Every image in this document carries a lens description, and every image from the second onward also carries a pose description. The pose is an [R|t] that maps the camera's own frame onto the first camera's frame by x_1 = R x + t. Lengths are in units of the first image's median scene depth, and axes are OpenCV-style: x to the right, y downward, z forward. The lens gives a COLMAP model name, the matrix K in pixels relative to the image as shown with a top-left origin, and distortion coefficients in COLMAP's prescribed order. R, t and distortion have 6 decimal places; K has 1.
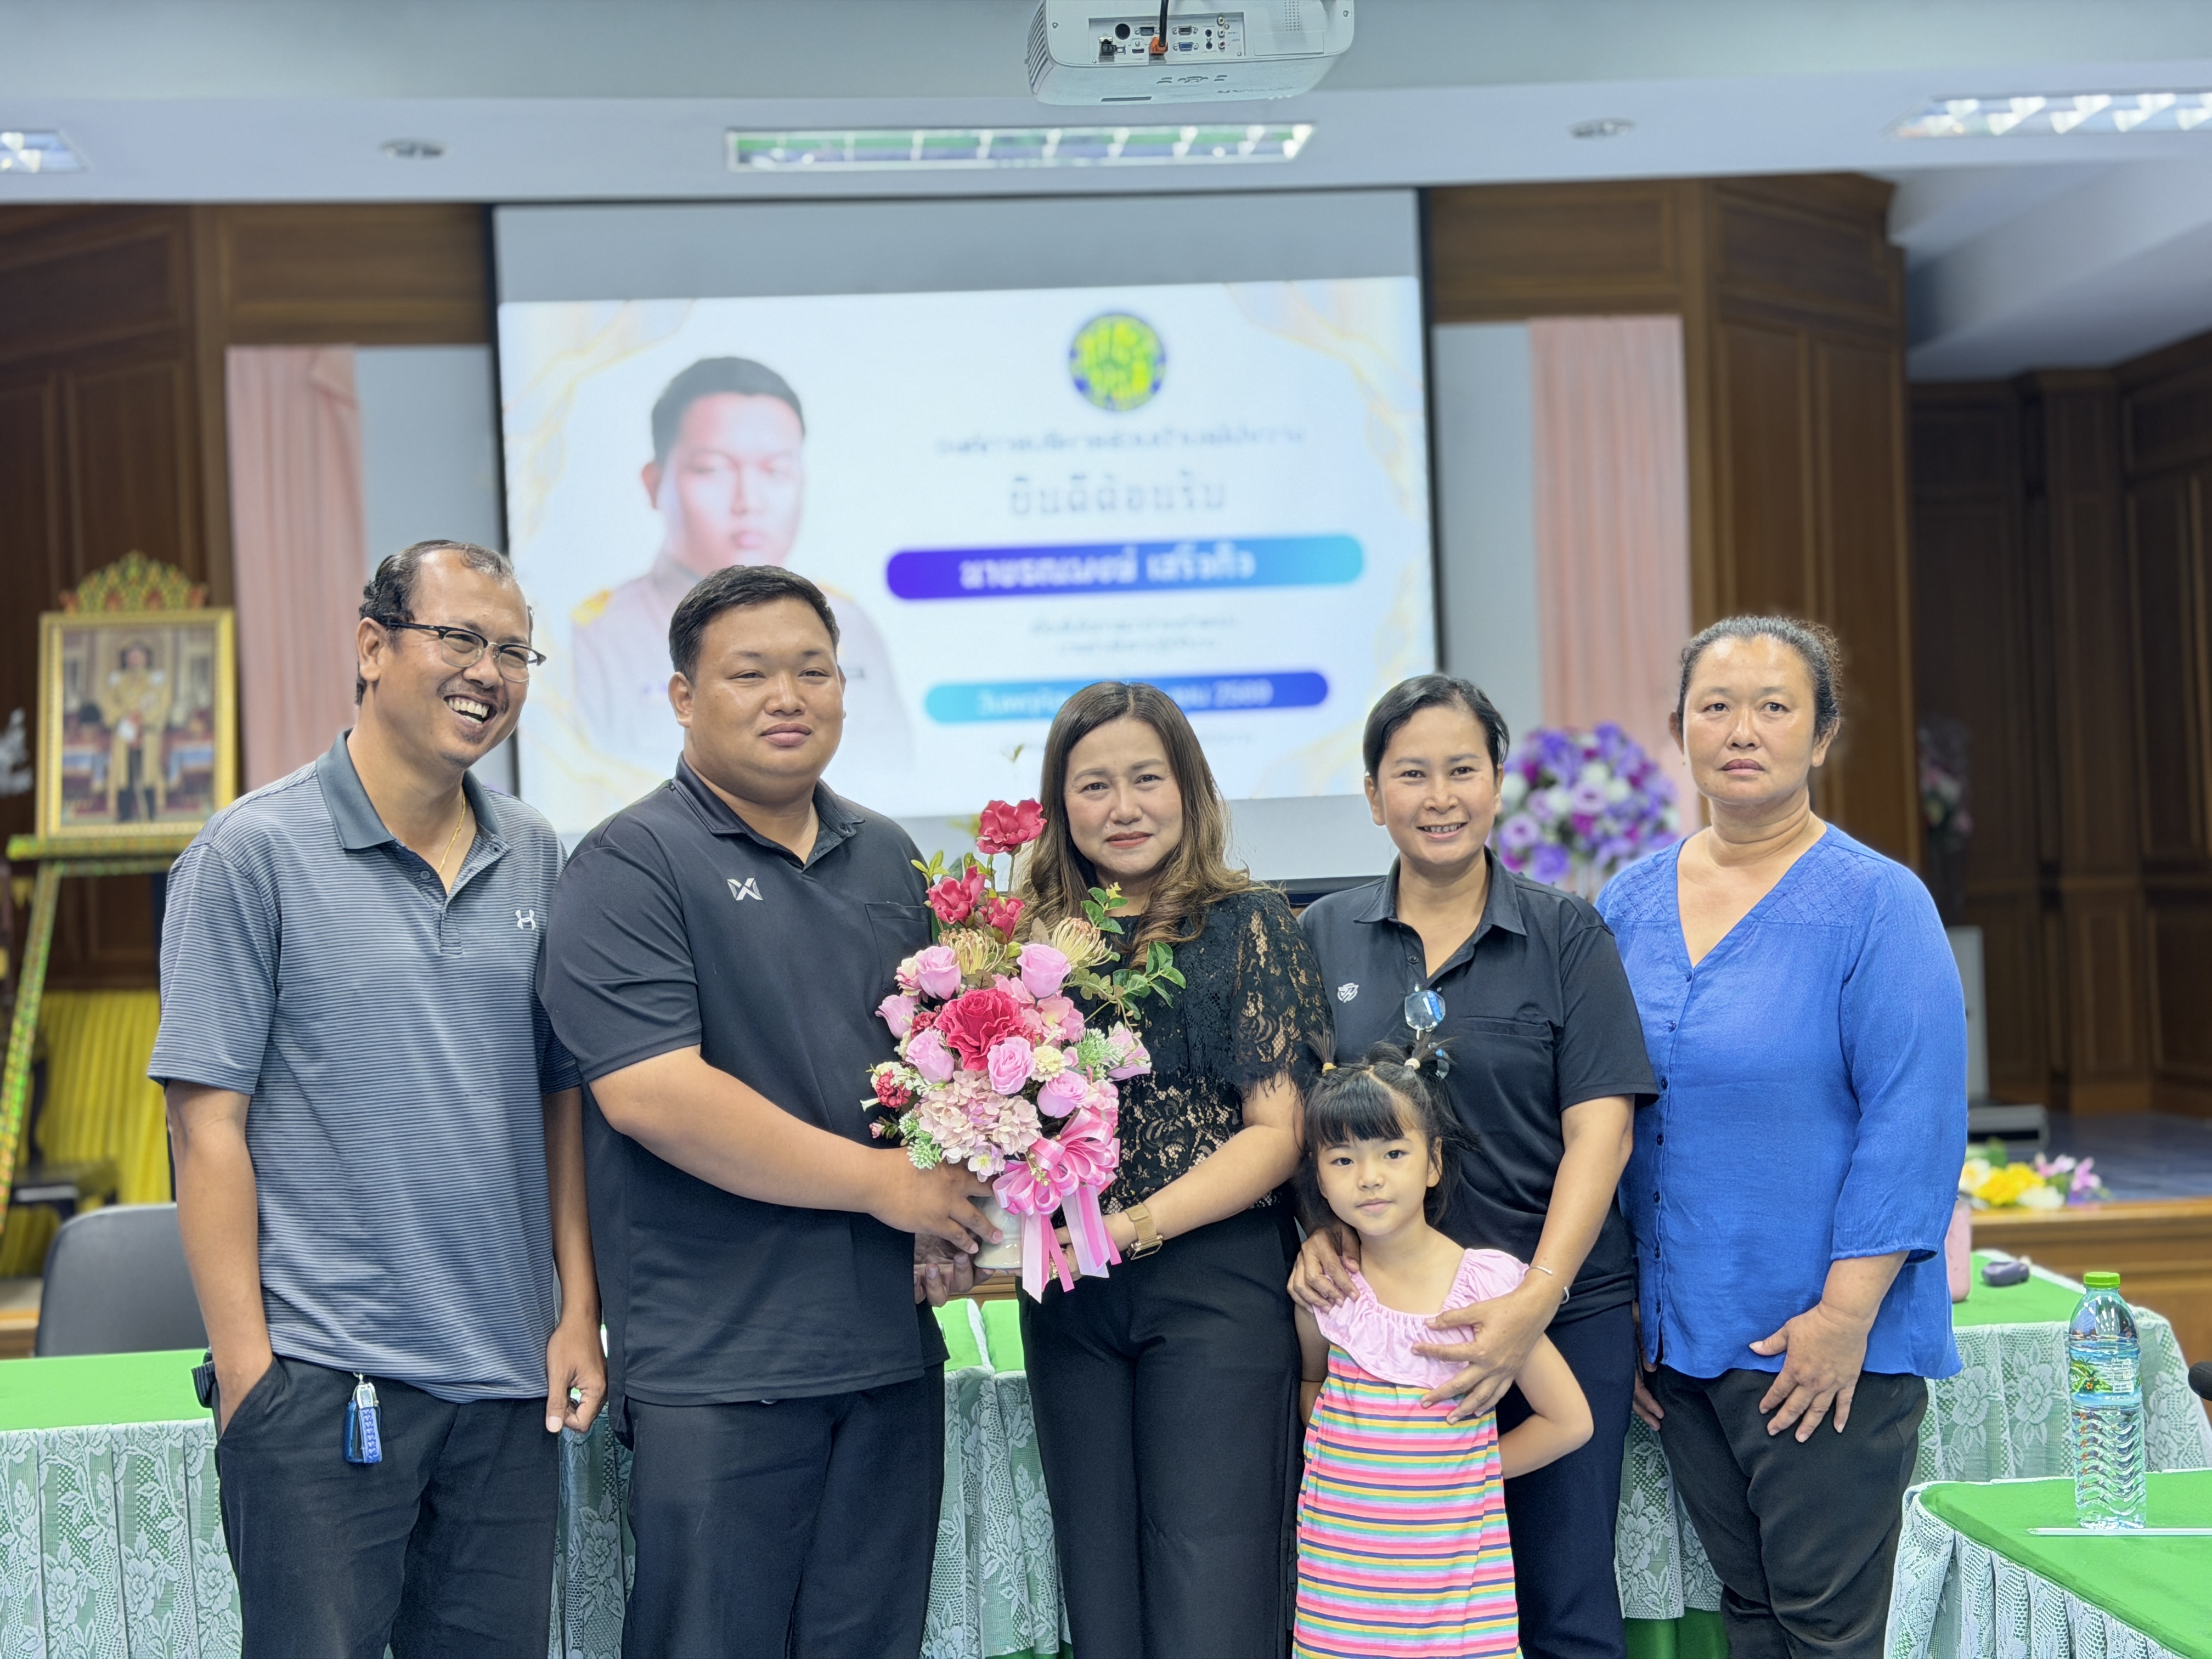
lens RADIAL K [[3047.7, 0, 1073.9], [0, 3047.7, 819.7], [0, 0, 1]] dist [0.078892, -0.038874]
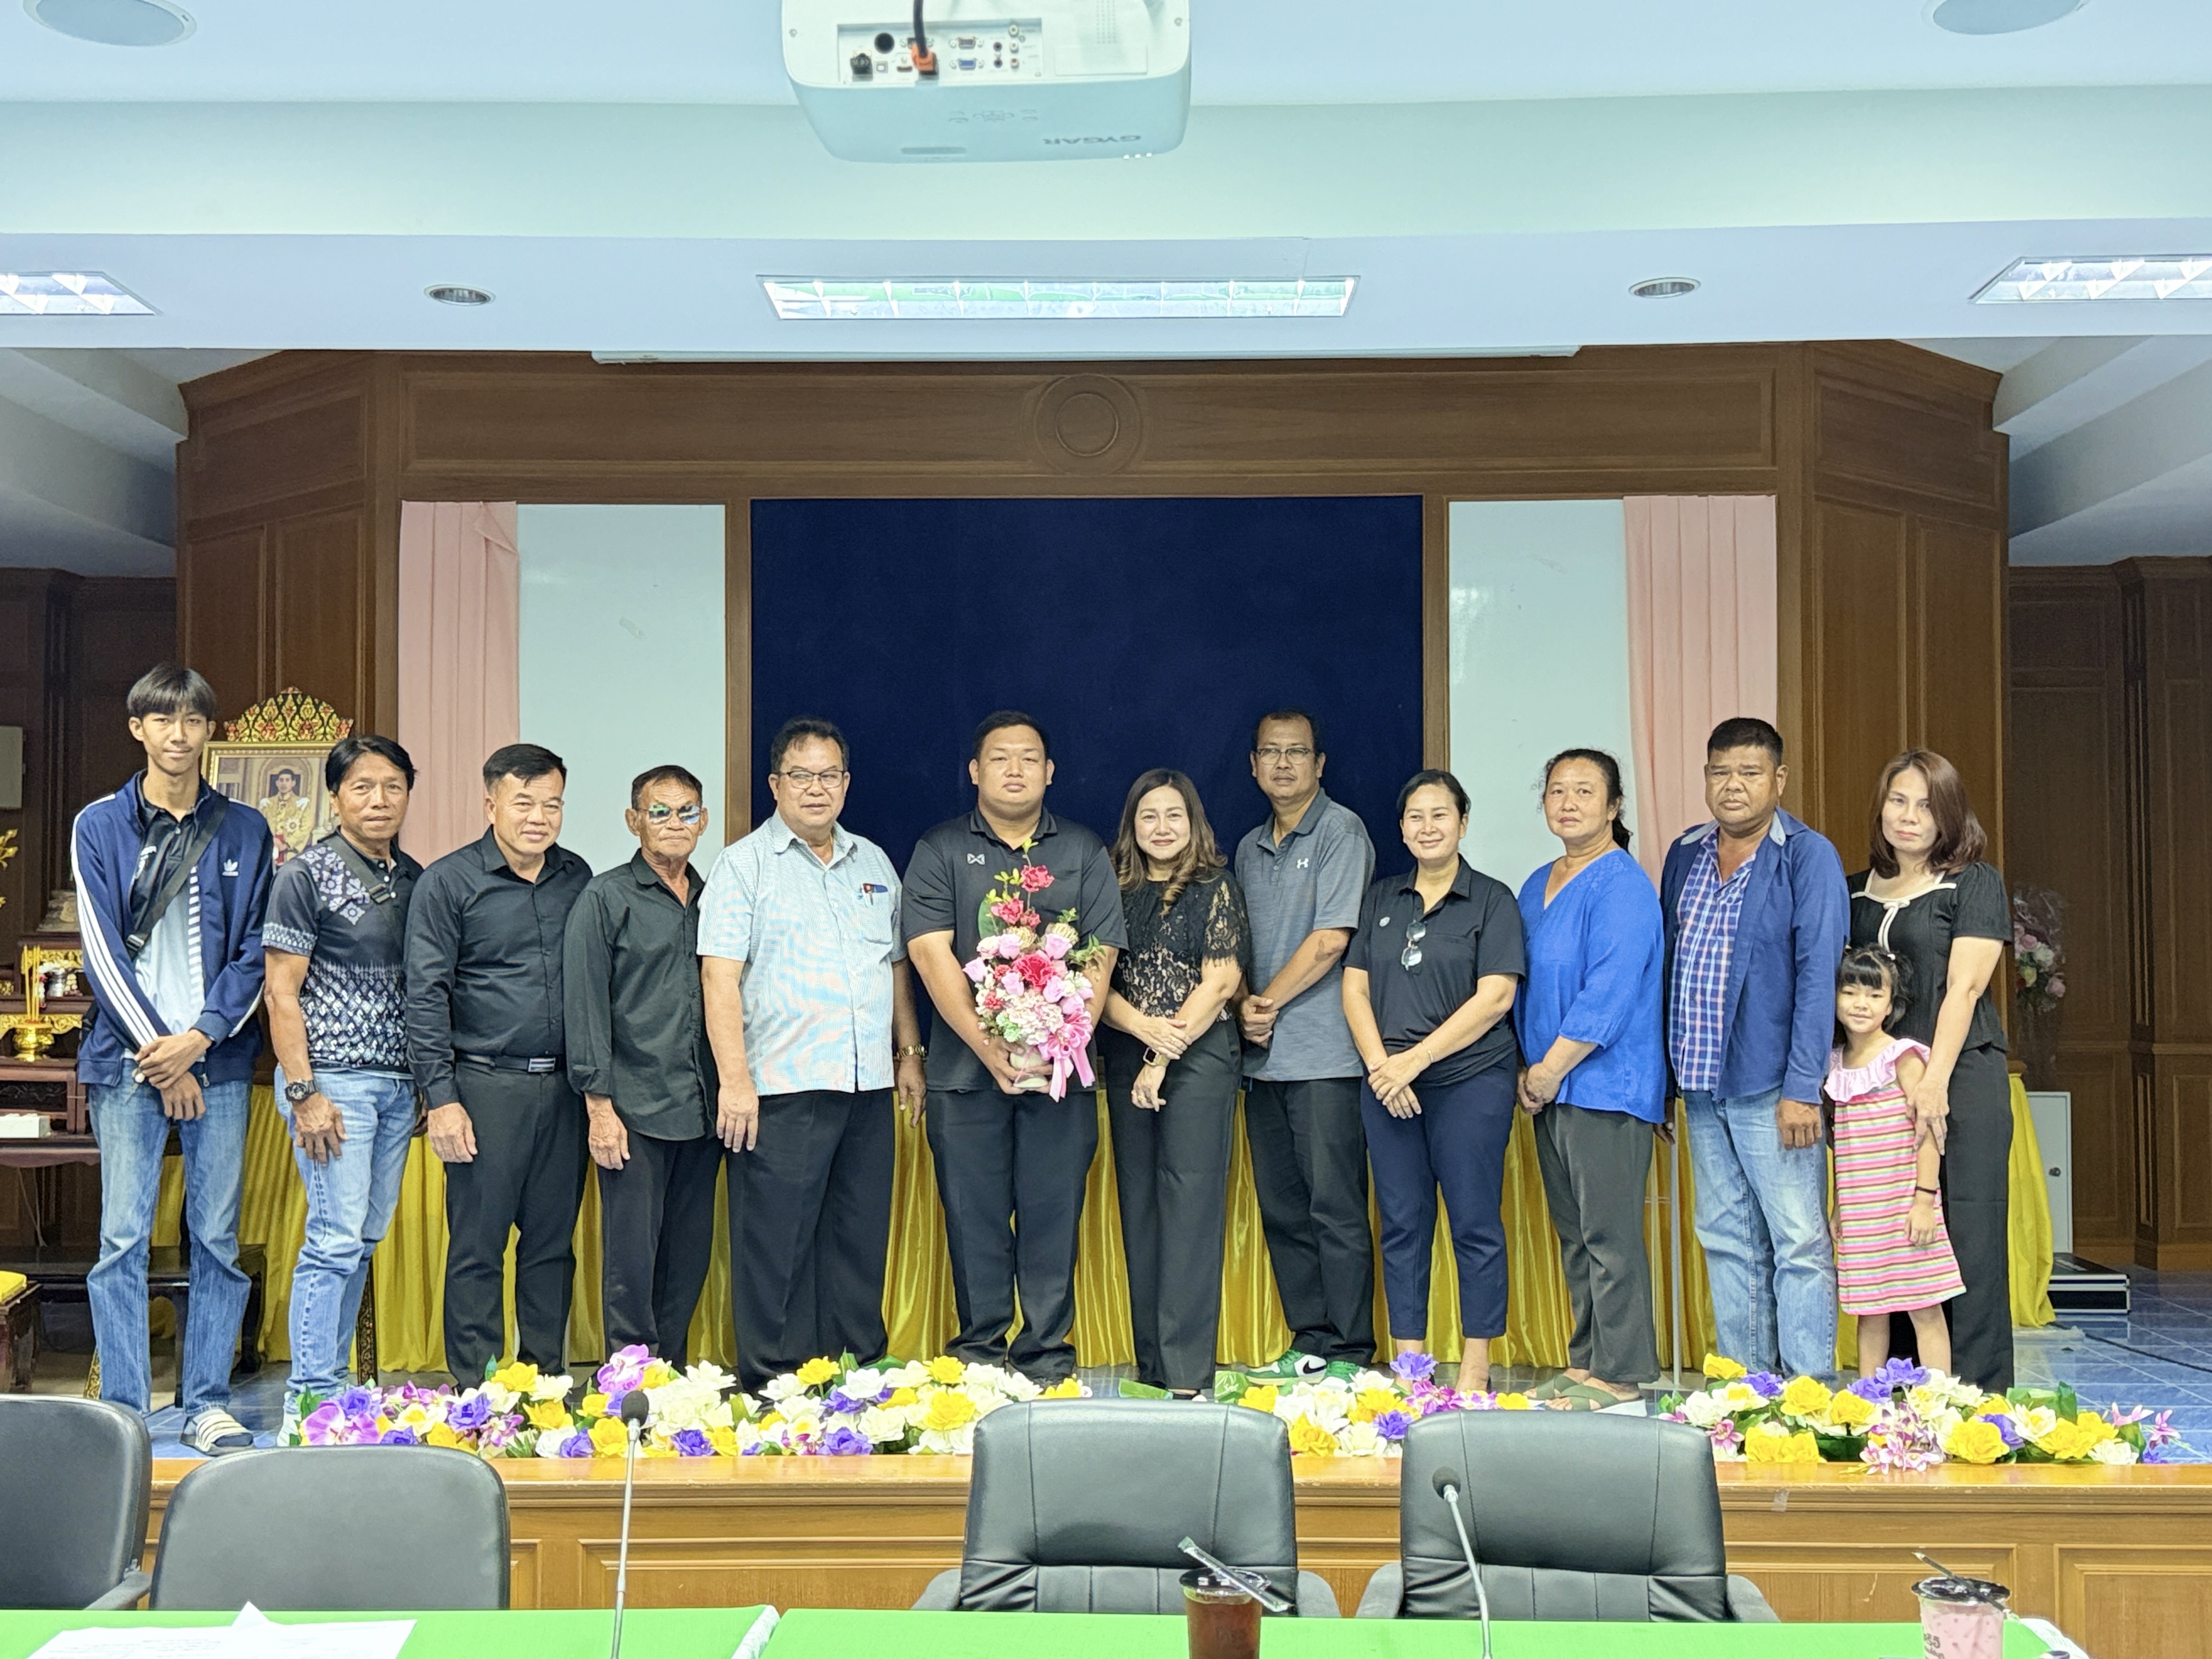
lens RADIAL K [[2365.4, 0, 1106.0], [0, 2365.4, 829.5], [0, 0, 1]] dist [0.163468, -0.401987]
pose [[0.994140, 0.033163, -0.102884, 0.139365], [-0.036509, 0.998858, -0.030810, -0.044994], [0.101745, 0.034386, 0.994216, 0.418525]]
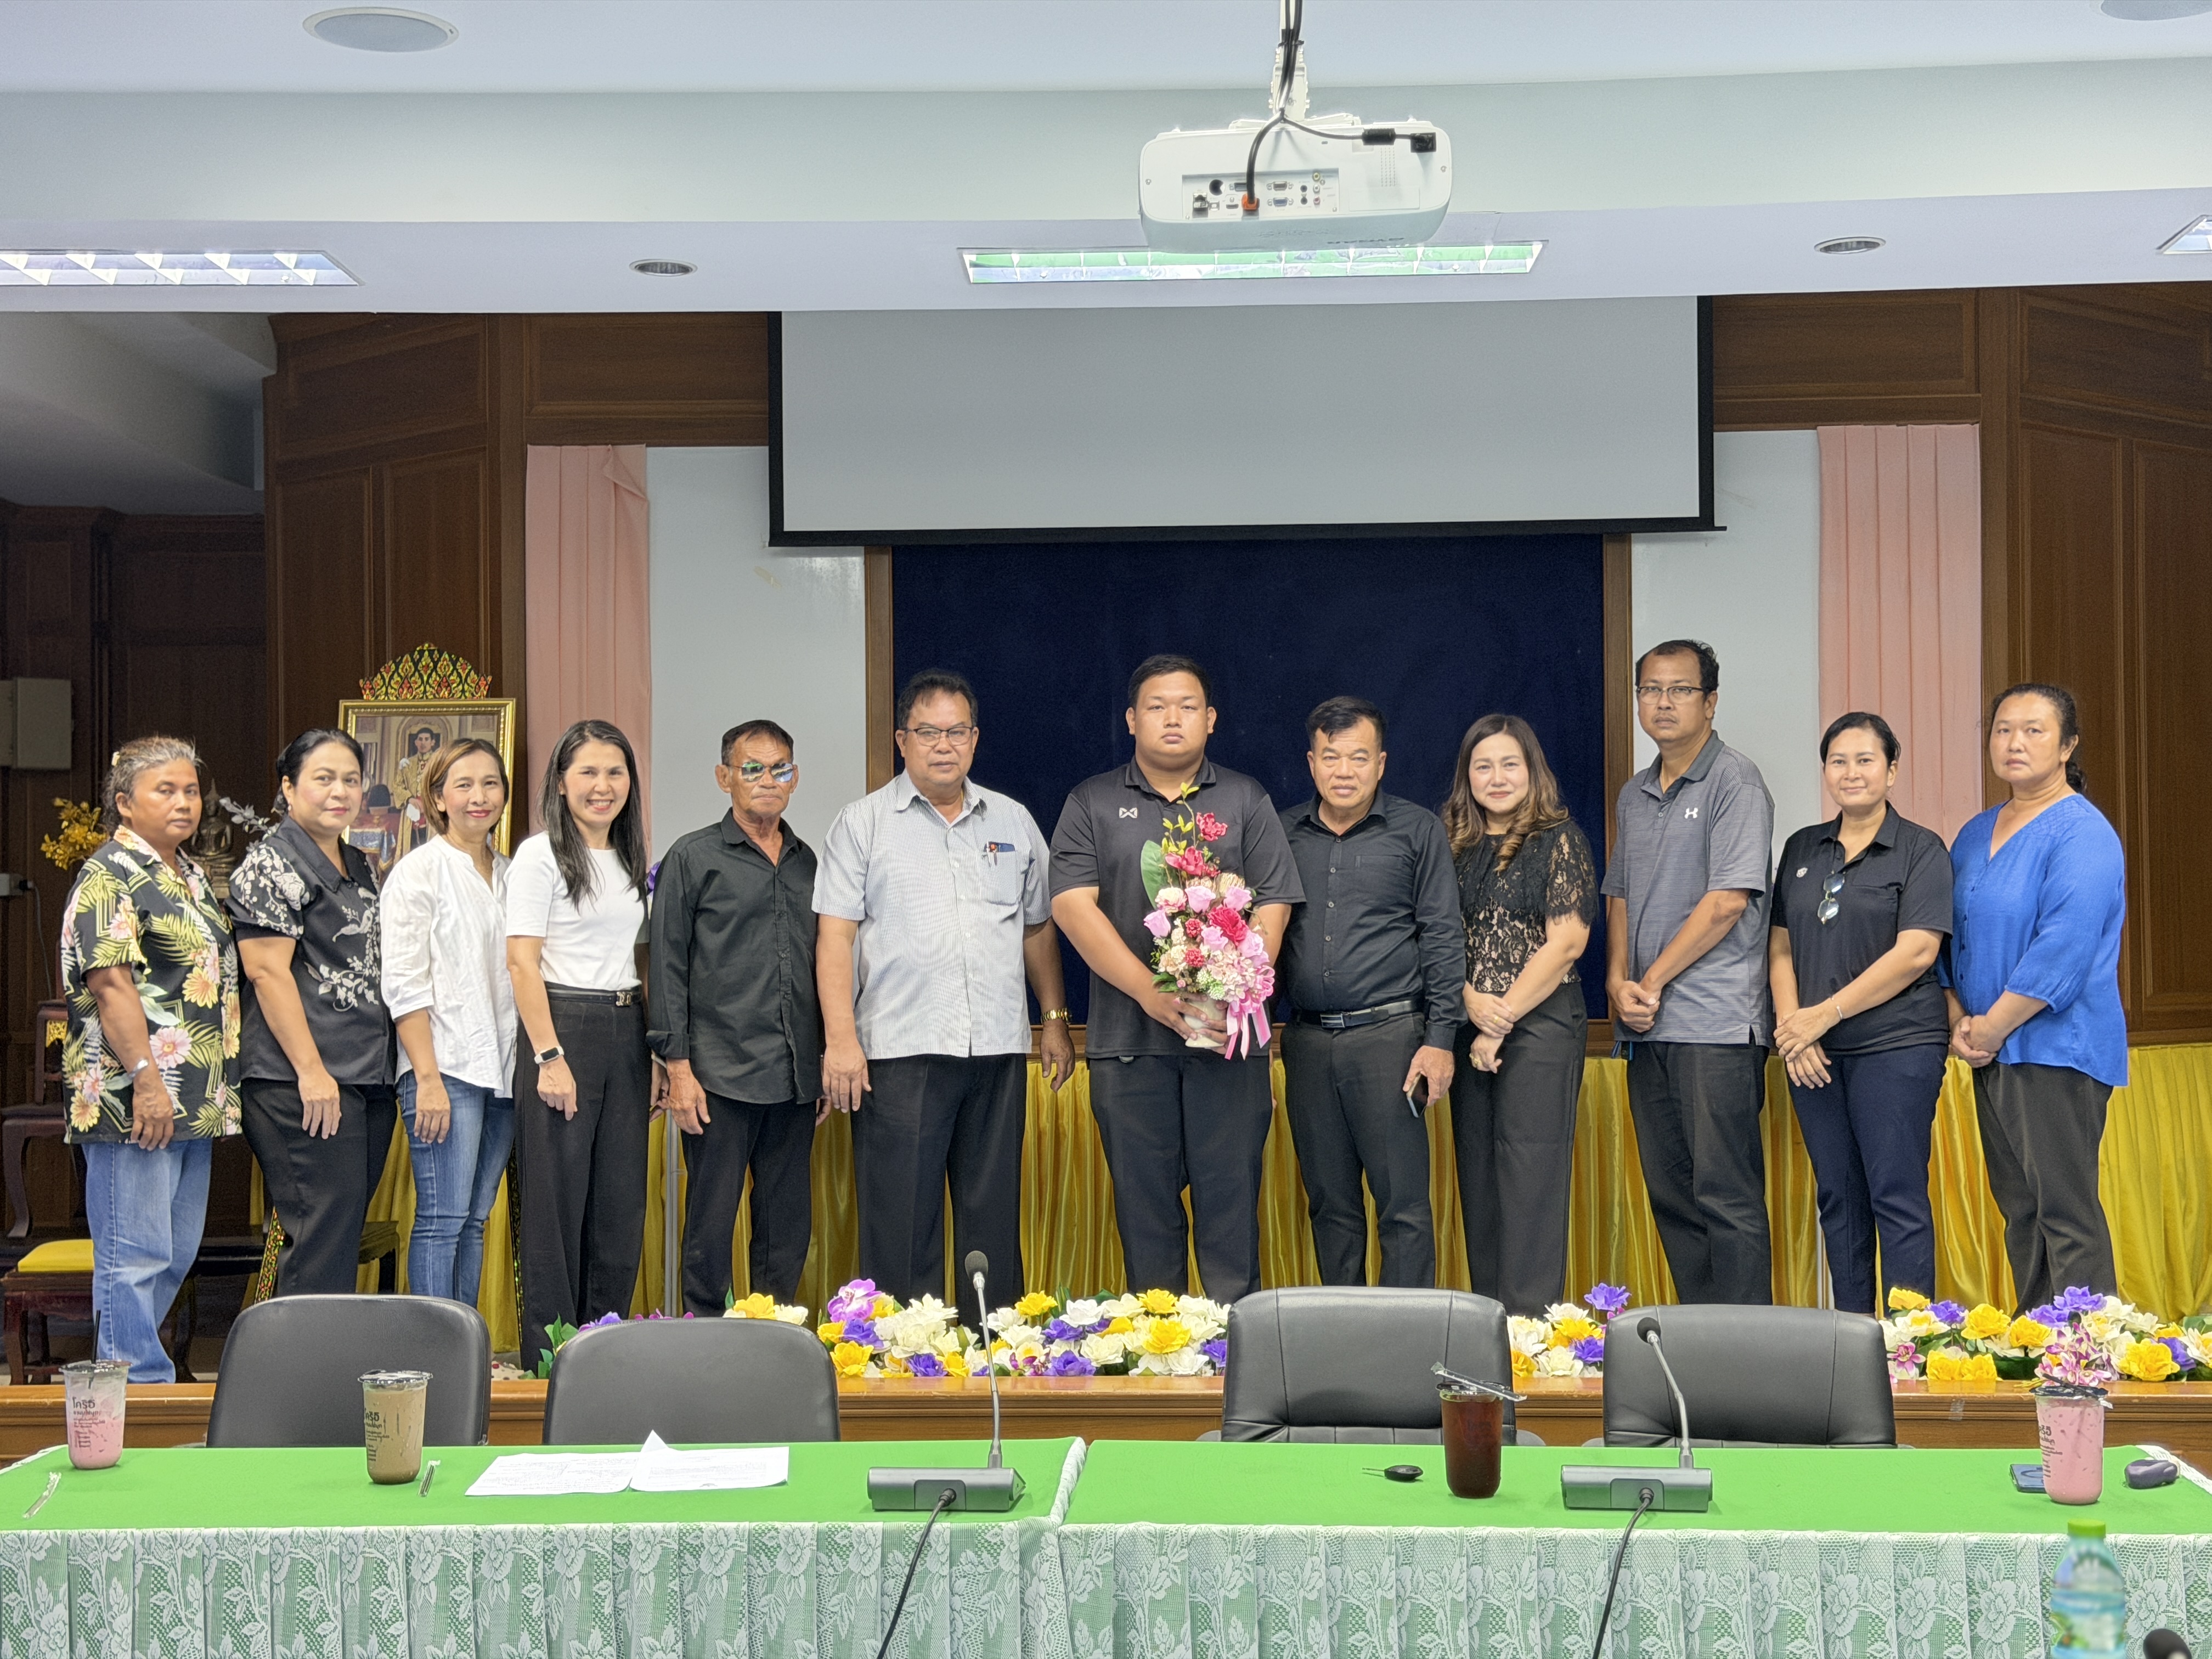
lens RADIAL K [[3045.9, 0, 1082.3], [0, 3045.9, 840.9], [0, 0, 1]] dist [0.083519, -0.062044]
pose [[0.990958, 0.028193, -0.131178, 0.109474], [-0.029762, 0.999507, -0.010009, -0.033240], [0.130831, 0.013823, 0.991308, 0.009357]]
